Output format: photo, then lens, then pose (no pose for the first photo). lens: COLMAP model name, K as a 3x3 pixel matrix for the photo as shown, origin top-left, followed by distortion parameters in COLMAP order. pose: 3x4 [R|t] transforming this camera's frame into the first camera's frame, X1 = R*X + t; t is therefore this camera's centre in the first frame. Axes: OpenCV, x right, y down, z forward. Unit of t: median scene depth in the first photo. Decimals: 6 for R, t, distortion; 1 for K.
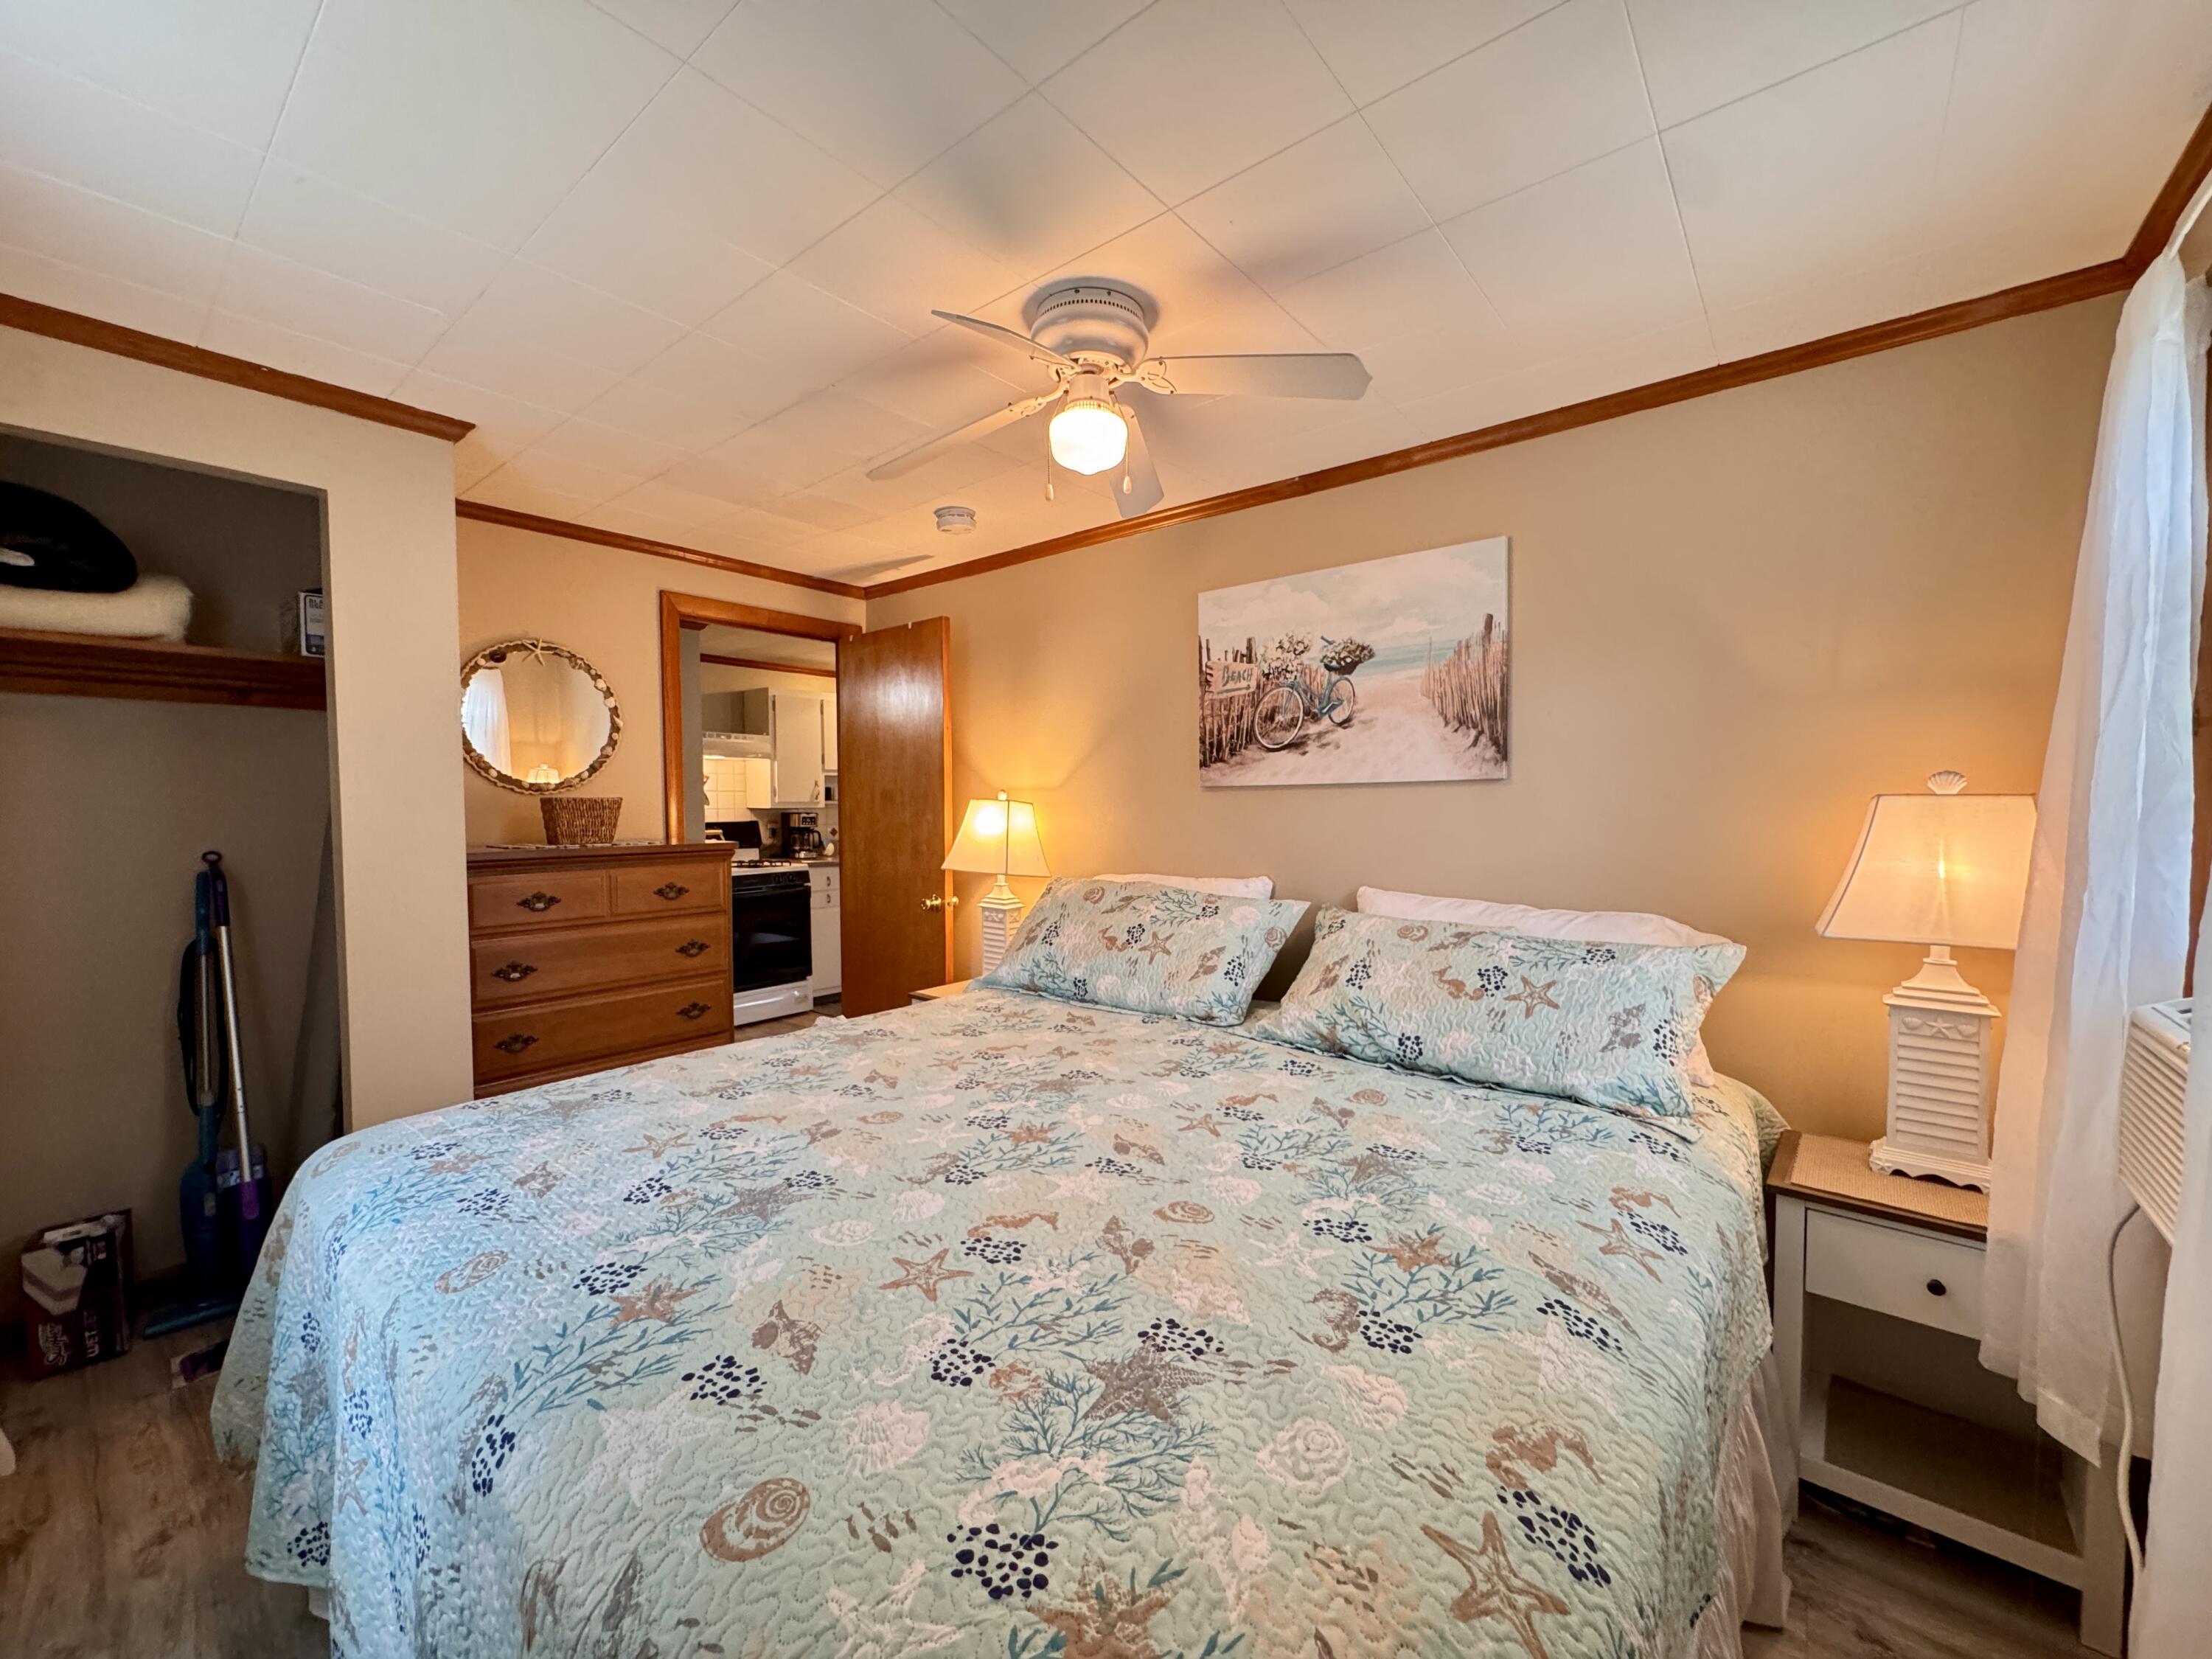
lens RADIAL K [[880.8, 0, 1109.7], [0, 880.8, 841.4], [0, 0, 1]] dist [-0.004382, 0.001141]
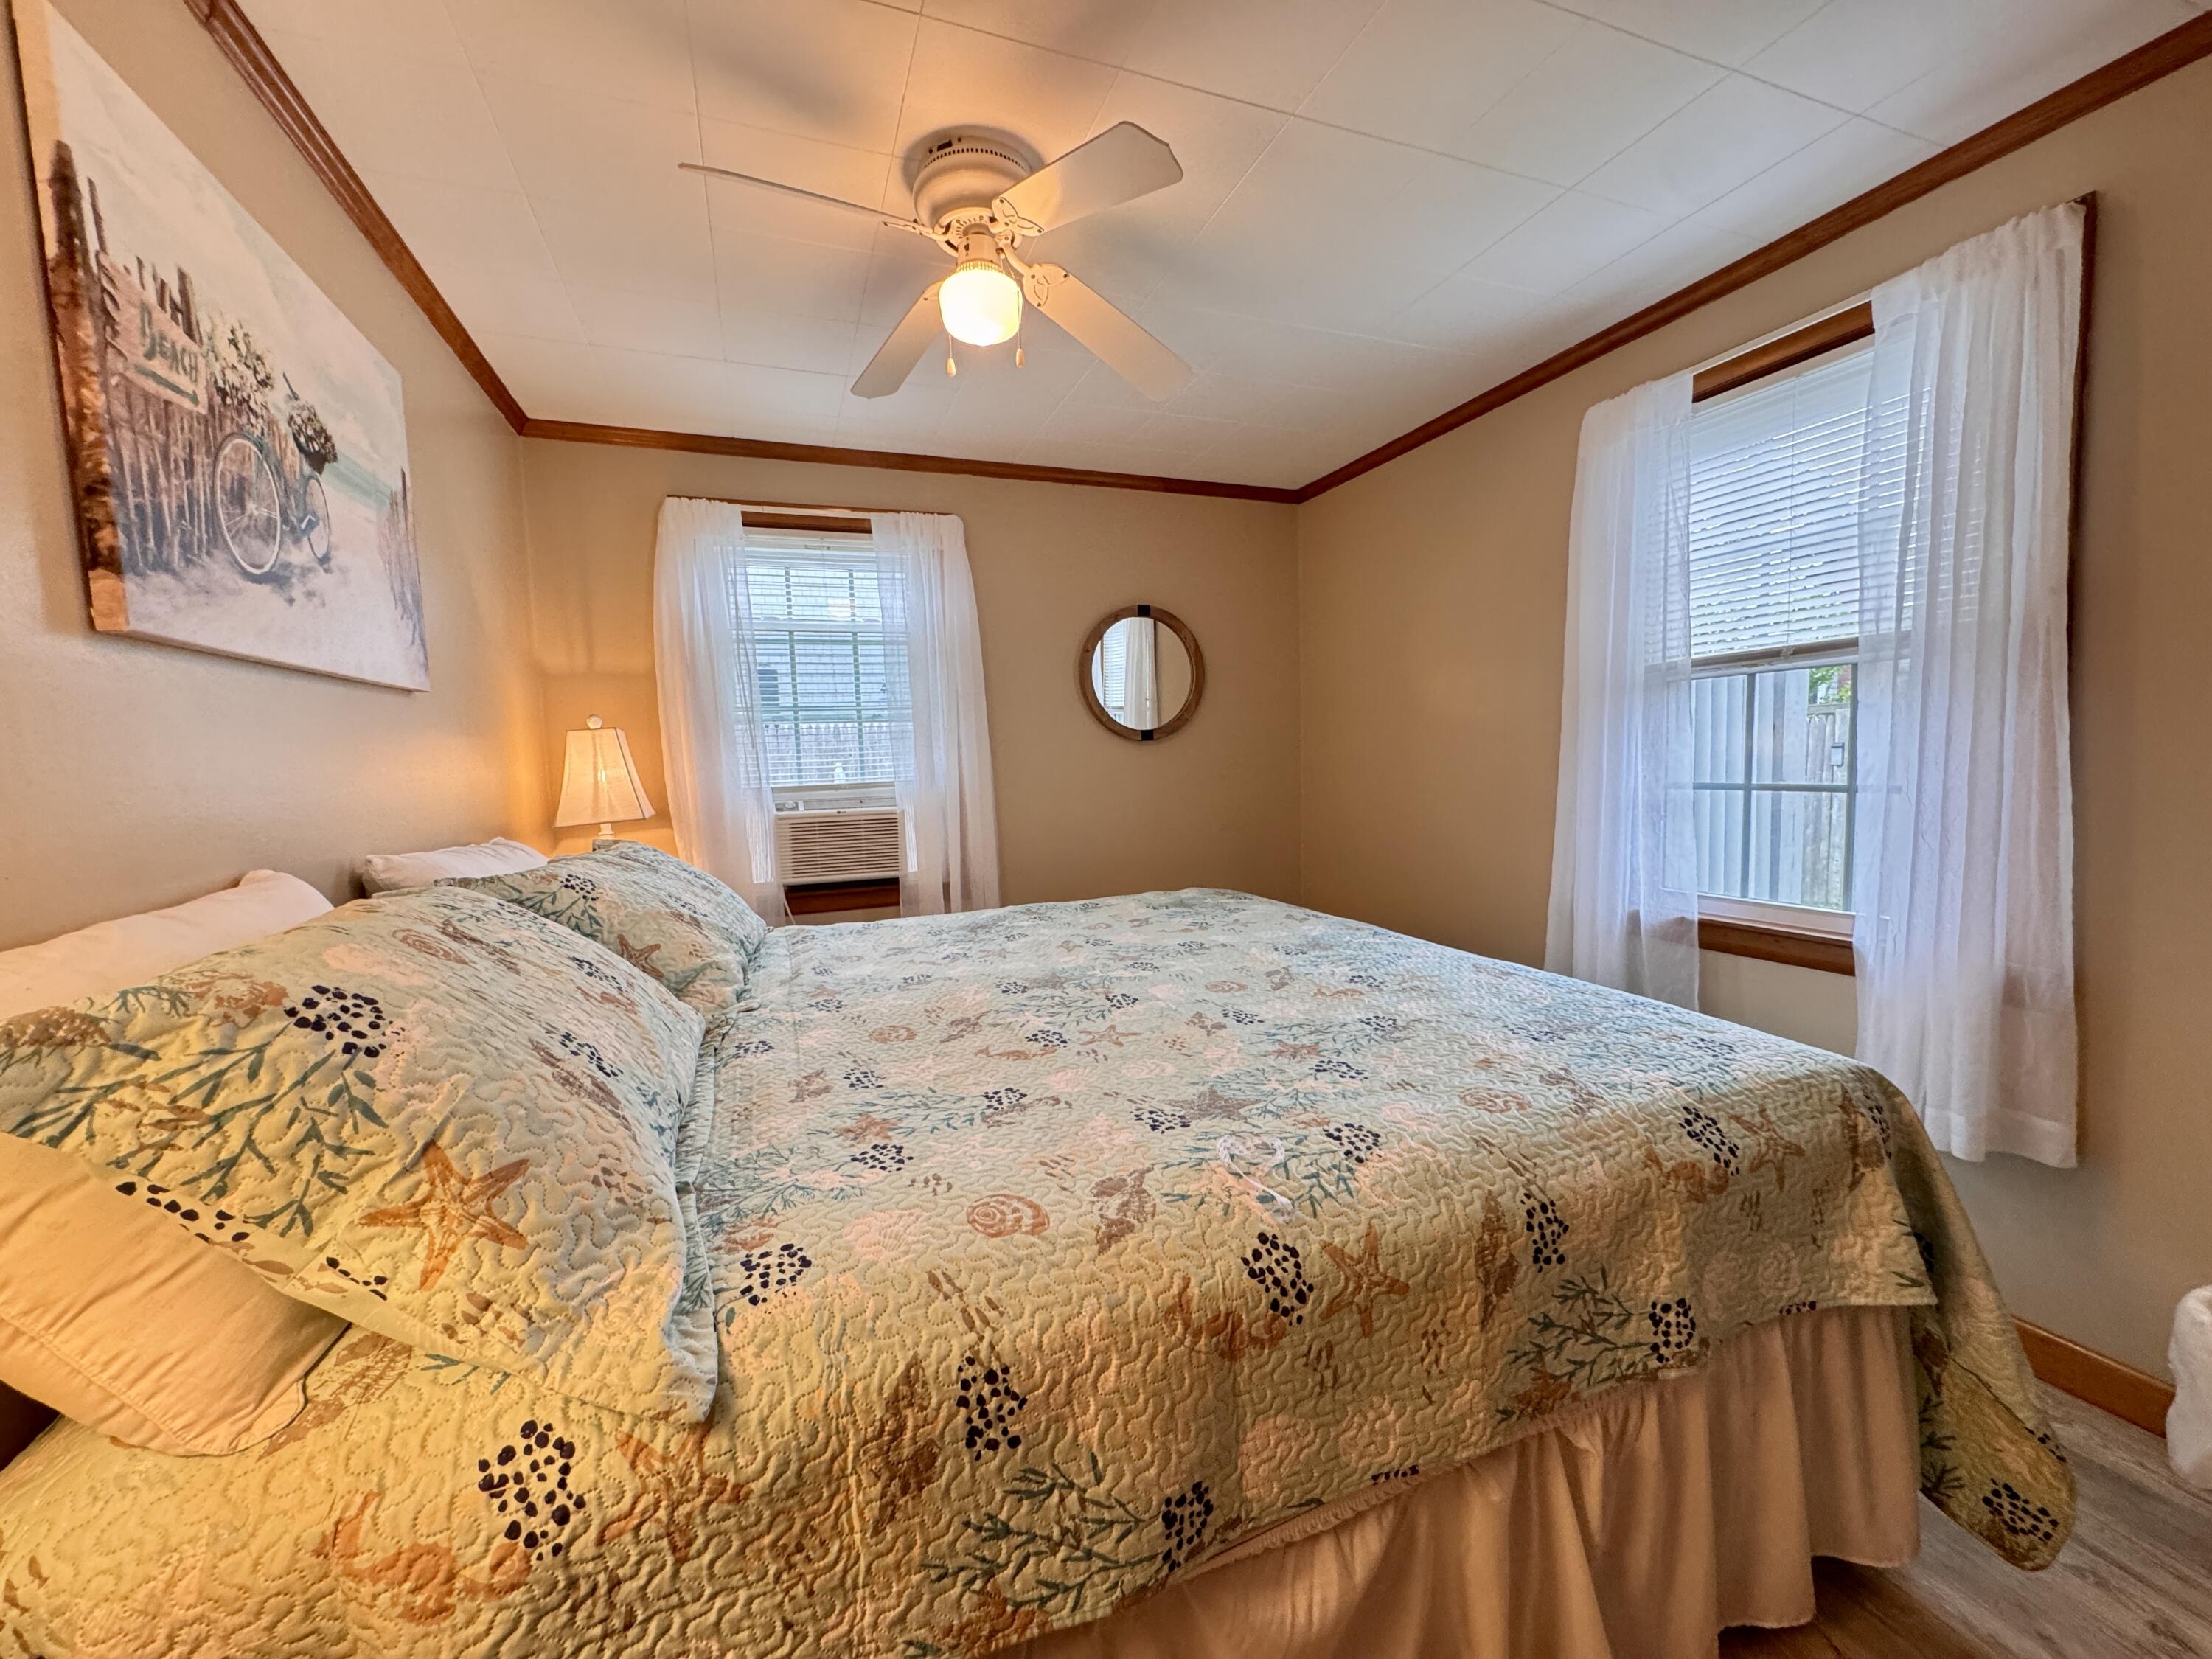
lens RADIAL K [[880.8, 0, 1107.9], [0, 880.8, 830.4], [0, 0, 1]] dist [-0.004382, 0.001141]
pose [[-0.866563, -0.010630, 0.498955, -0.860847], [0.057660, 0.990946, 0.121253, 0.016608], [-0.495726, 0.133843, -0.858104, 2.068304]]
